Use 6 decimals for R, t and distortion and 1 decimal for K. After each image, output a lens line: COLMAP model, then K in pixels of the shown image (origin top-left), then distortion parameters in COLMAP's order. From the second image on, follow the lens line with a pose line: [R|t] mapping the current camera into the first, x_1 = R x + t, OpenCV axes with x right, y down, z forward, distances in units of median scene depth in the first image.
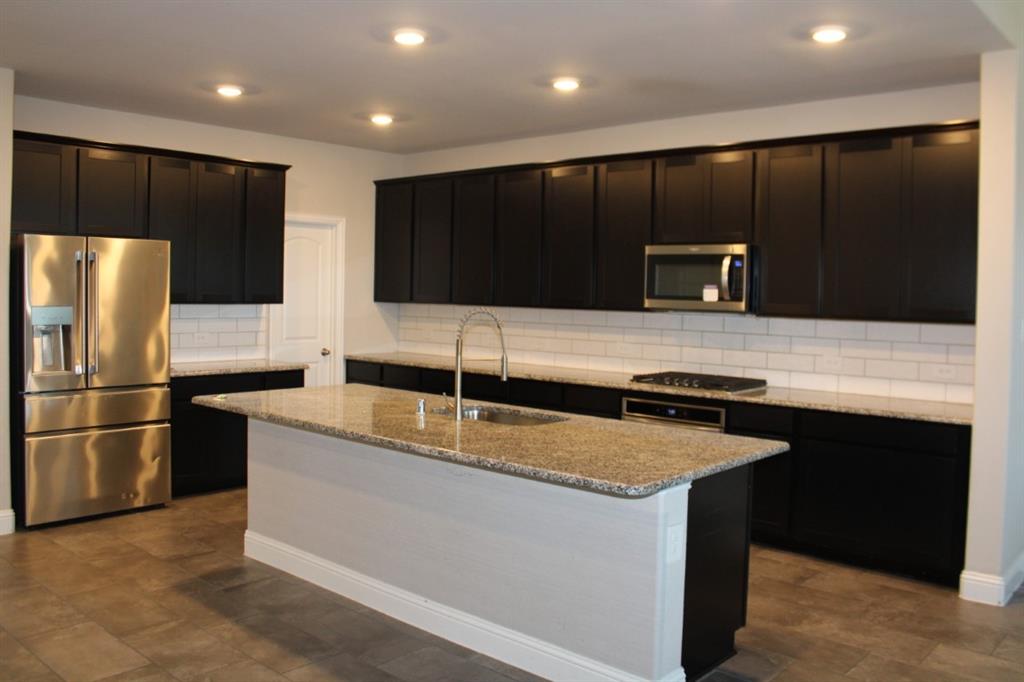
lens RADIAL K [[872.5, 0, 532.3], [0, 872.5, 307.8], [0, 0, 1]] dist [-0.138596, 0.111553]
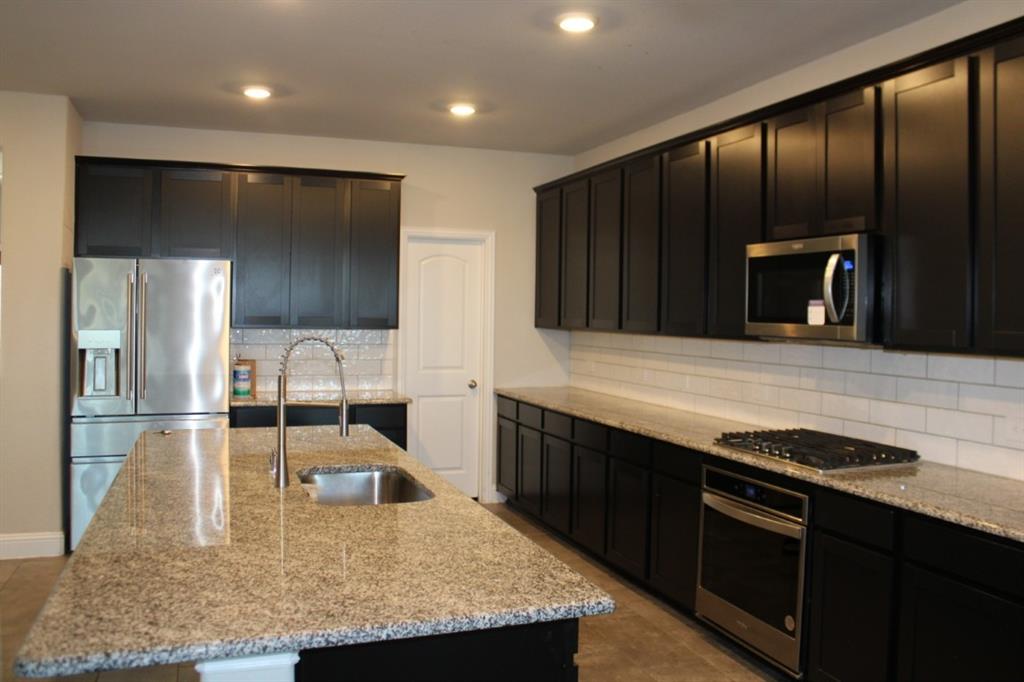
lens RADIAL K [[872.5, 0, 532.3], [0, 872.5, 307.8], [0, 0, 1]] dist [-0.138596, 0.111553]
pose [[0.882262, -0.009694, -0.470659, 0.311024], [-0.005748, 0.999492, -0.031360, 0.001013], [0.470723, 0.030373, 0.881758, 0.325259]]
